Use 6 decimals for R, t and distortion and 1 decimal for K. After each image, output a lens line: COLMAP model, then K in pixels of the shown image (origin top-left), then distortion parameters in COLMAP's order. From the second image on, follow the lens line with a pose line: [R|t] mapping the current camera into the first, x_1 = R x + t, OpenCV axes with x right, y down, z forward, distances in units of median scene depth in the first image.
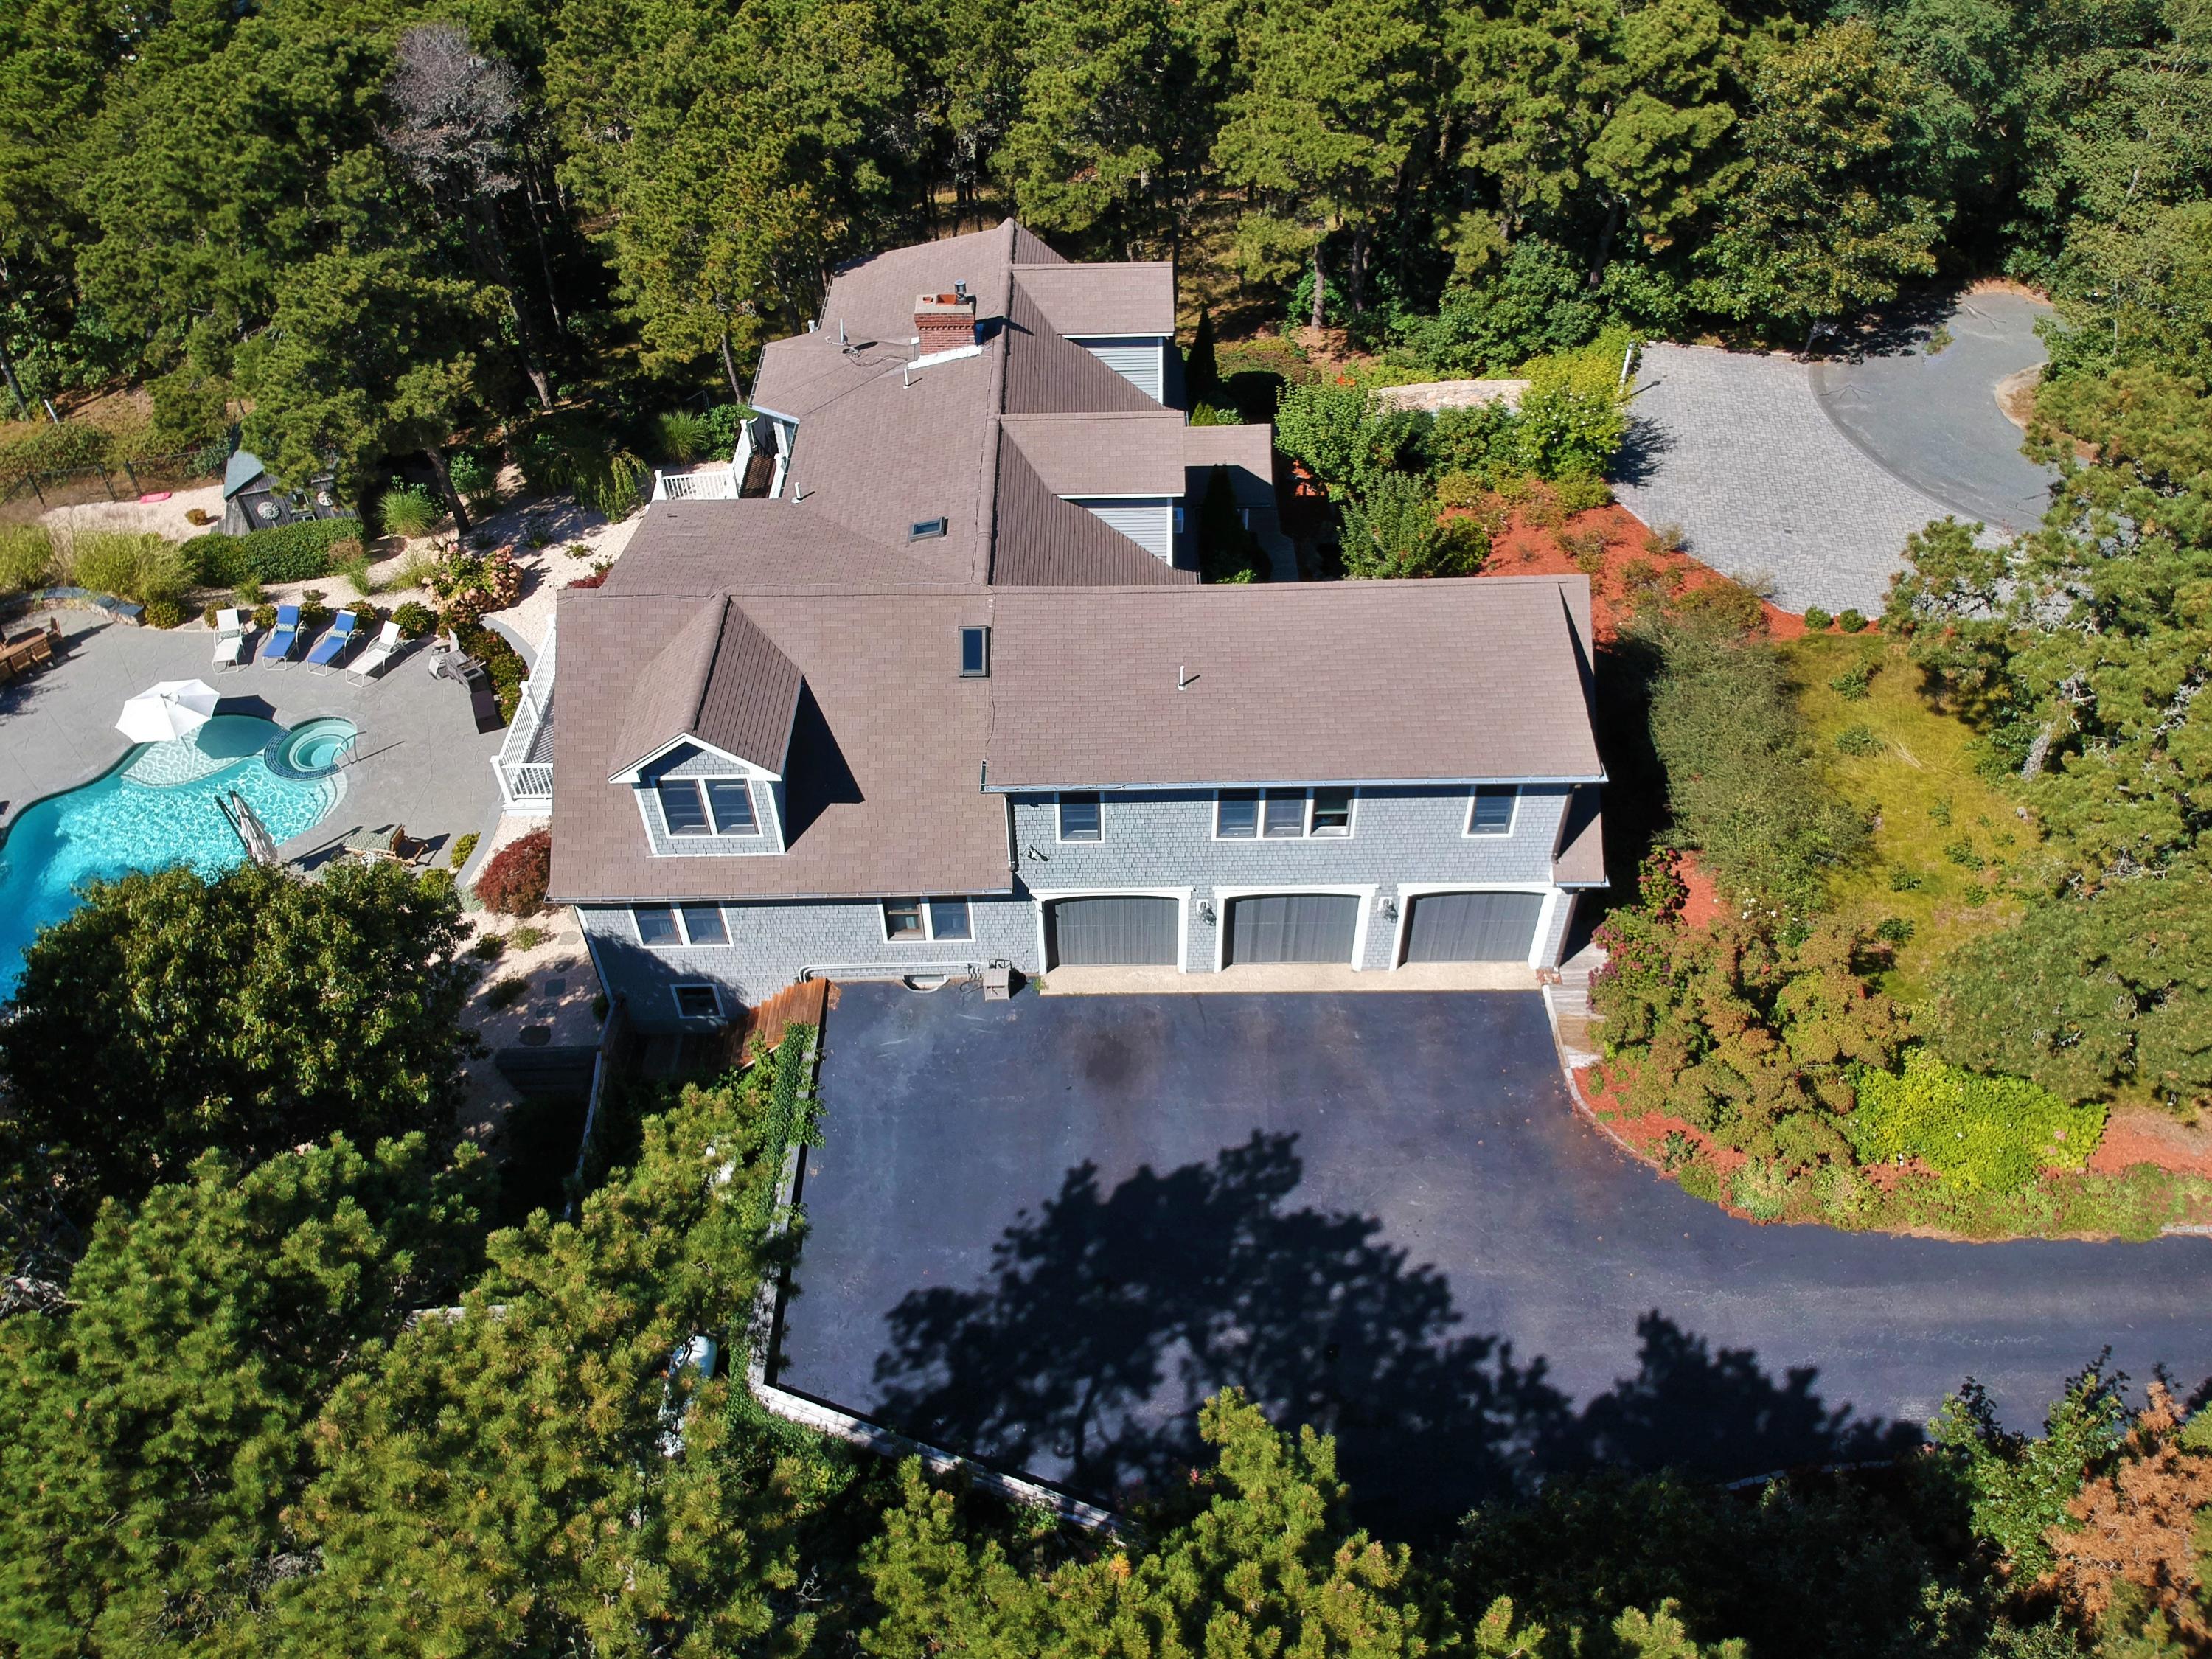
lens RADIAL K [[1610.2, 0, 1102.4], [0, 1610.2, 815.8], [0, 0, 1]] dist [0.074717, -0.138744]
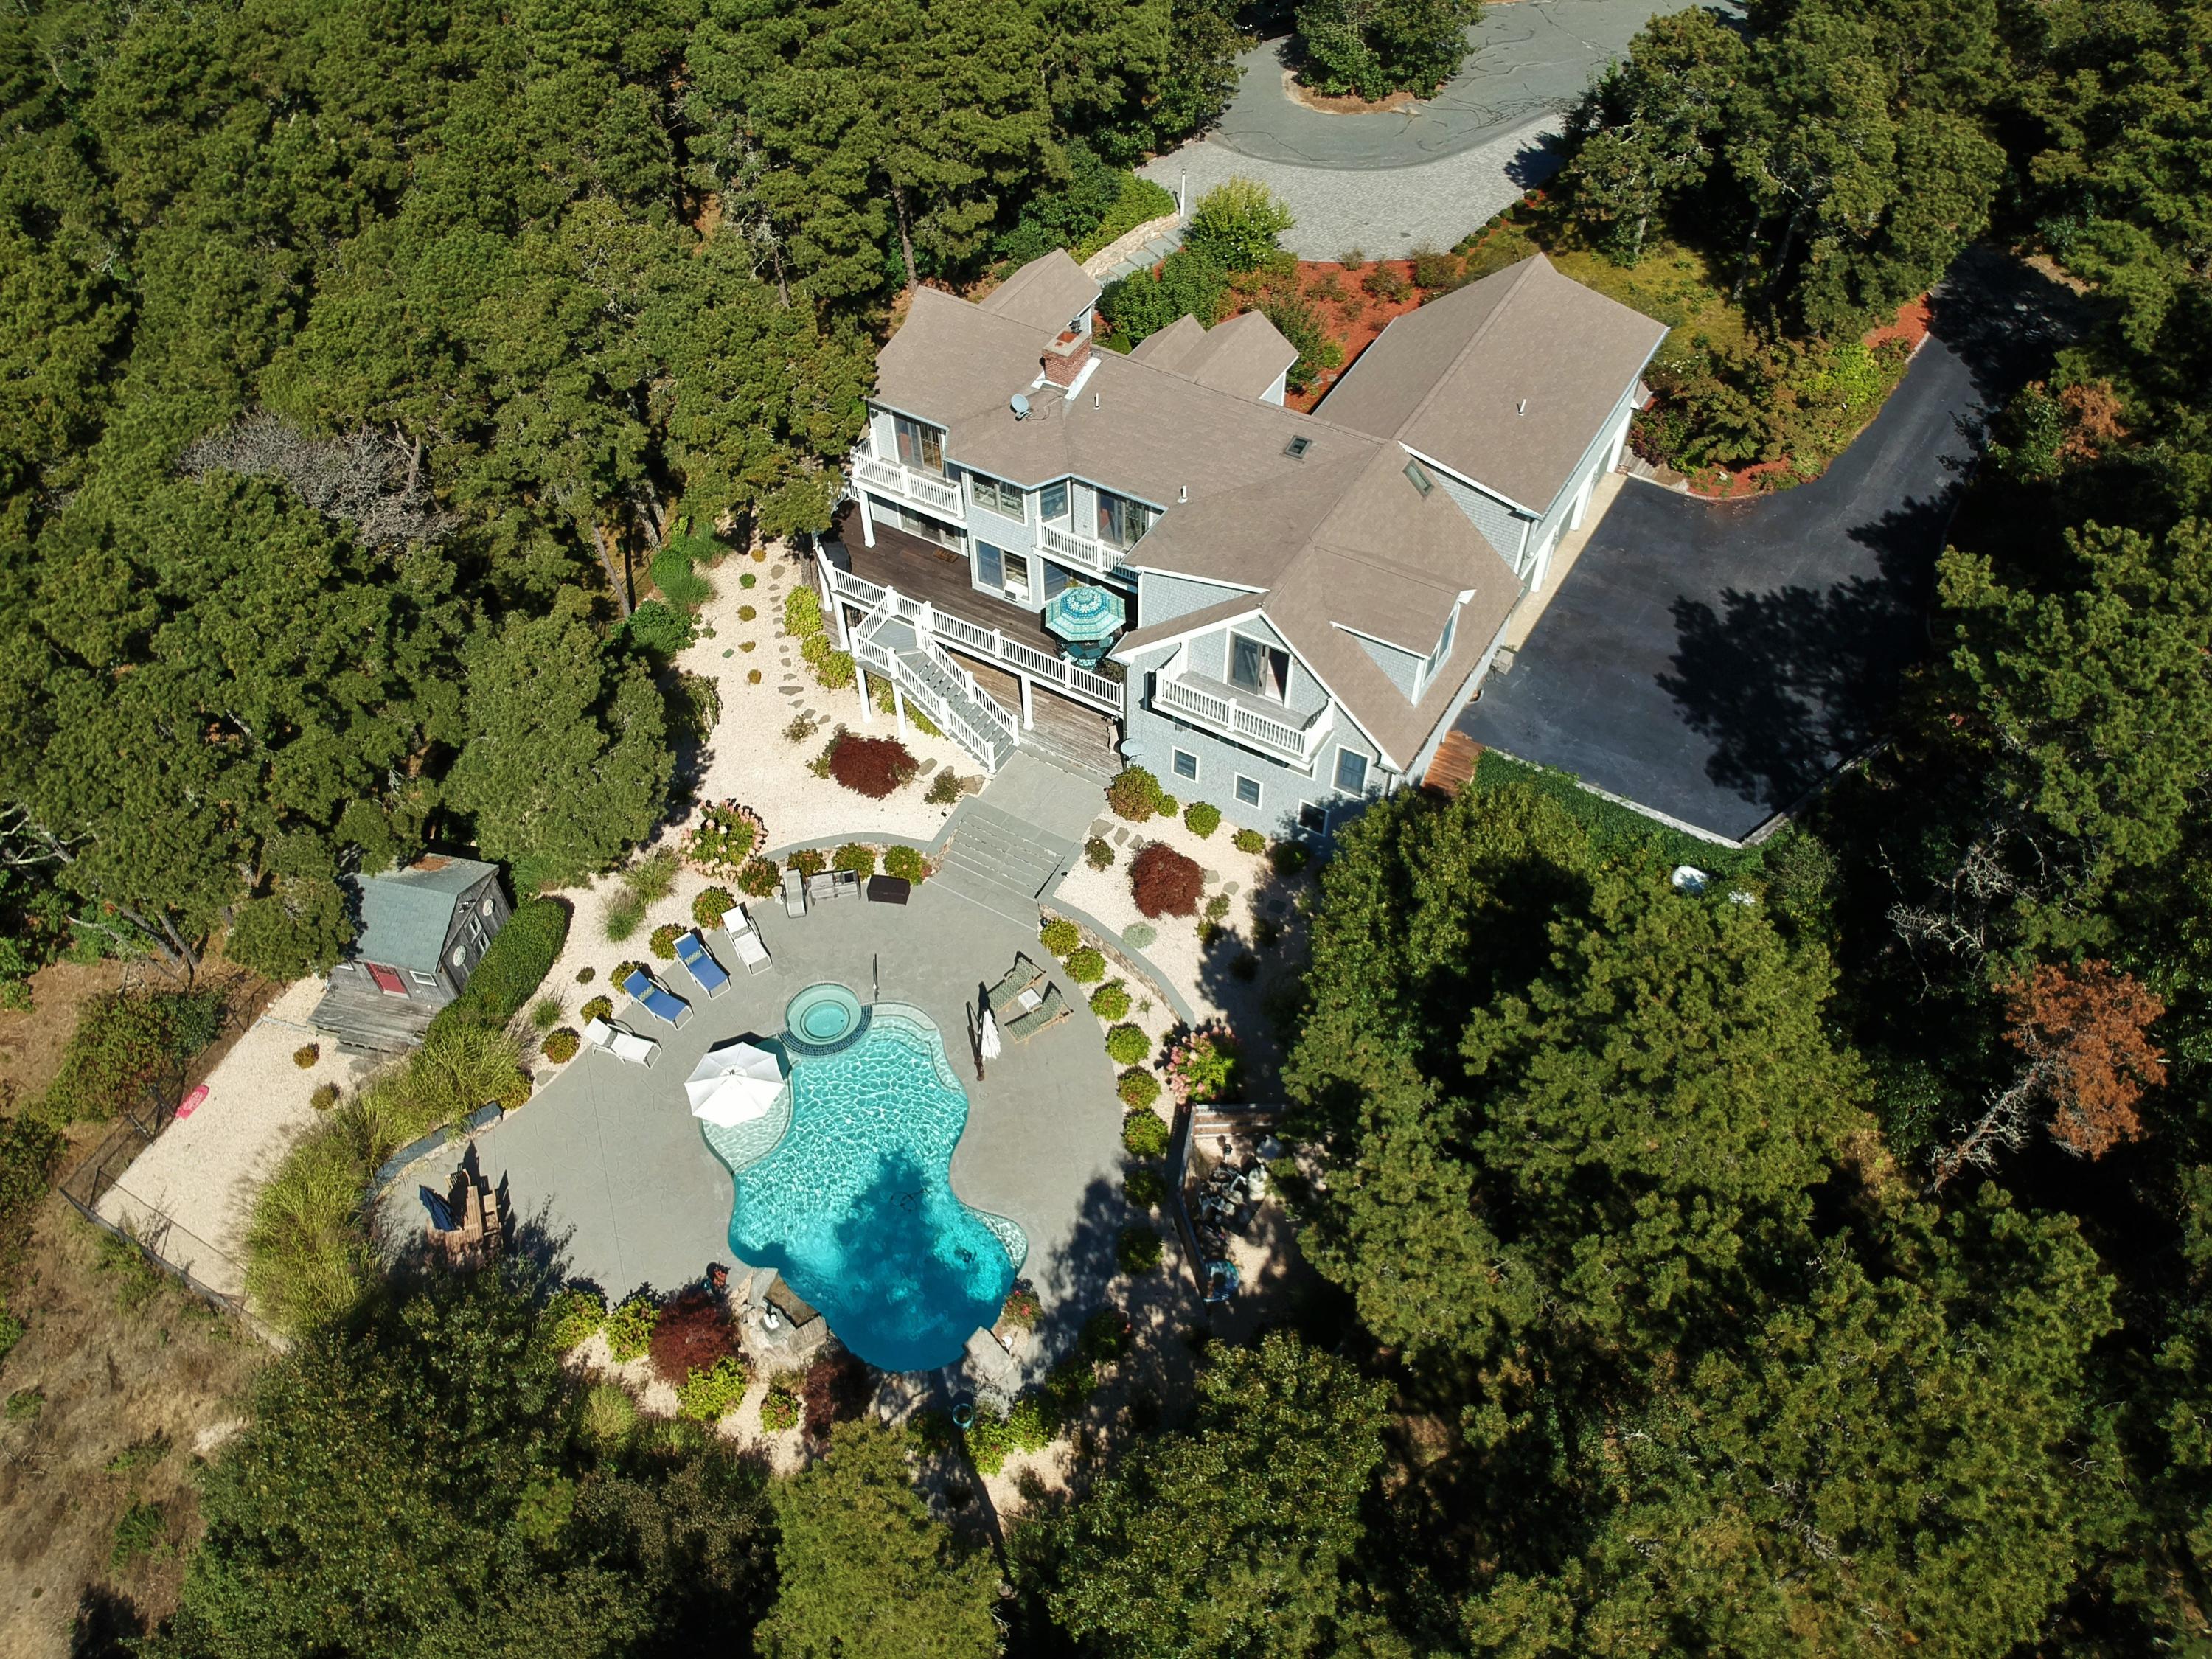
lens RADIAL K [[1610.2, 0, 1114.5], [0, 1610.2, 833.1], [0, 0, 1]] dist [0.074717, -0.138744]
pose [[0.516386, -0.644546, 0.563831, -1.110398], [0.594773, 0.743637, 0.305366, -0.418994], [-0.616109, 0.177665, 0.767363, 0.072127]]
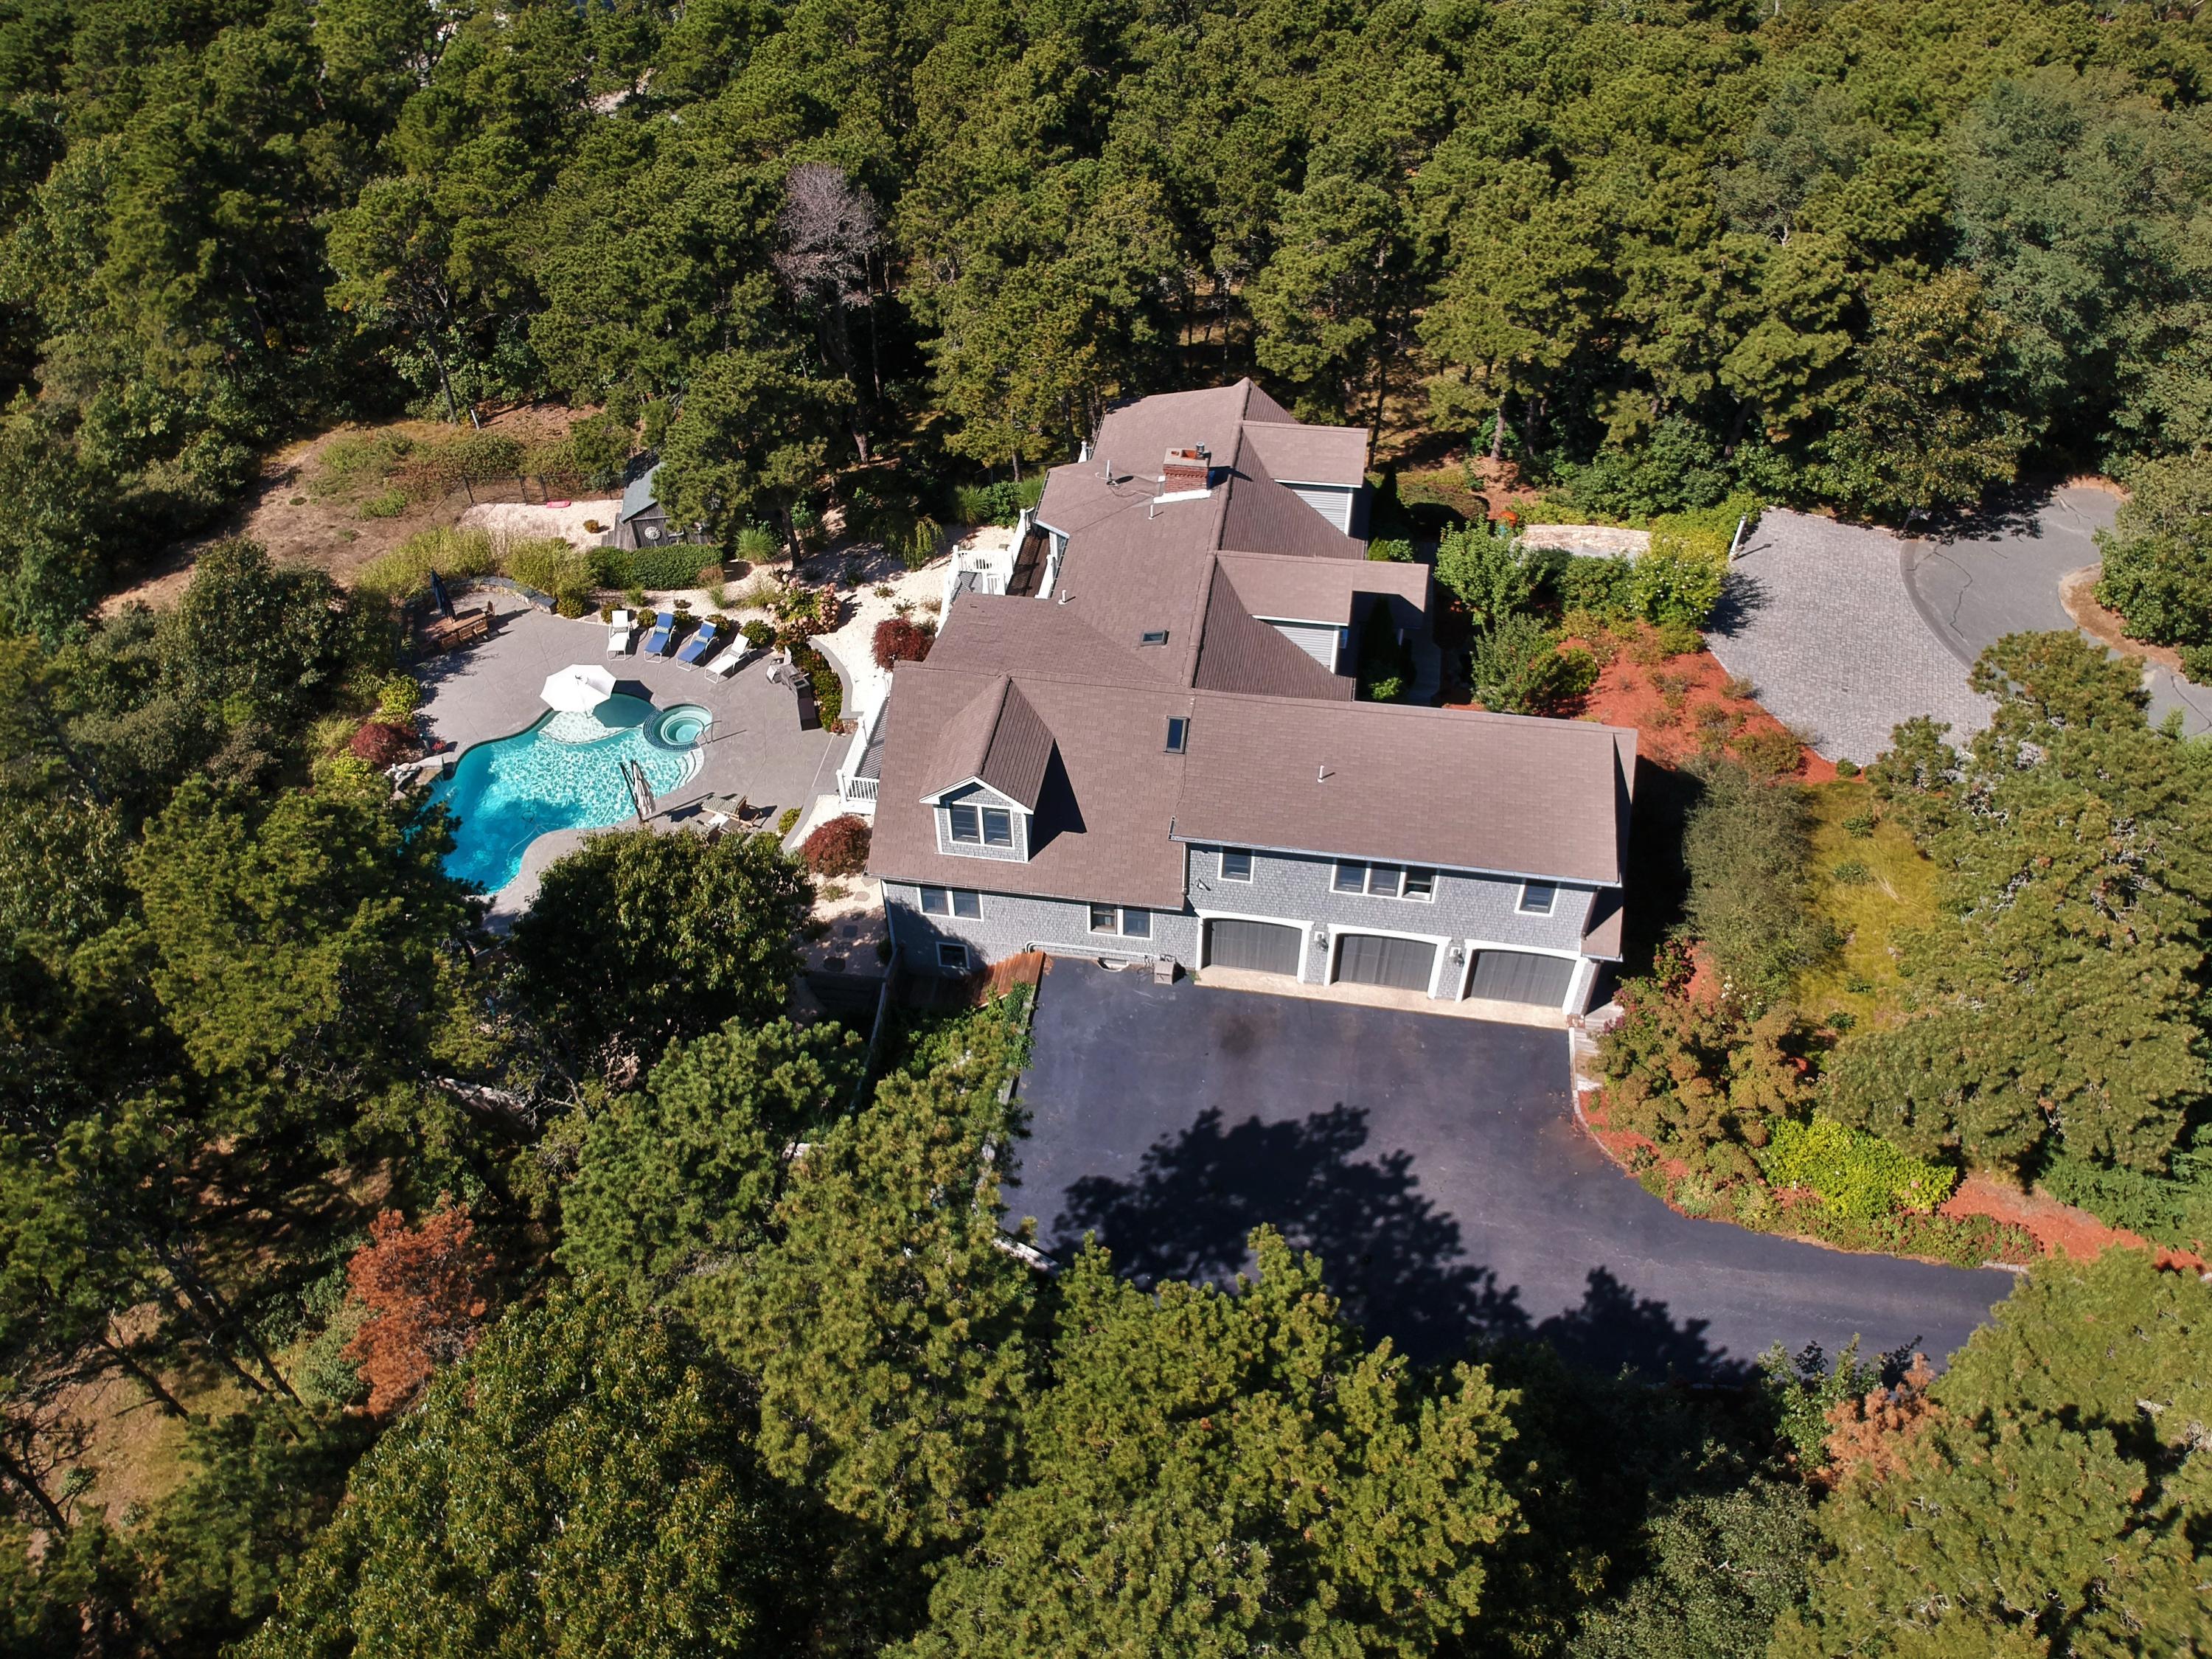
lens RADIAL K [[1610.2, 0, 1099.4], [0, 1610.2, 806.8], [0, 0, 1]] dist [0.074717, -0.138744]
pose [[0.986096, 0.117620, -0.117391, 0.021676], [-0.116344, 0.993051, 0.017685, -0.049836], [0.118655, -0.003782, 0.992928, -0.341939]]
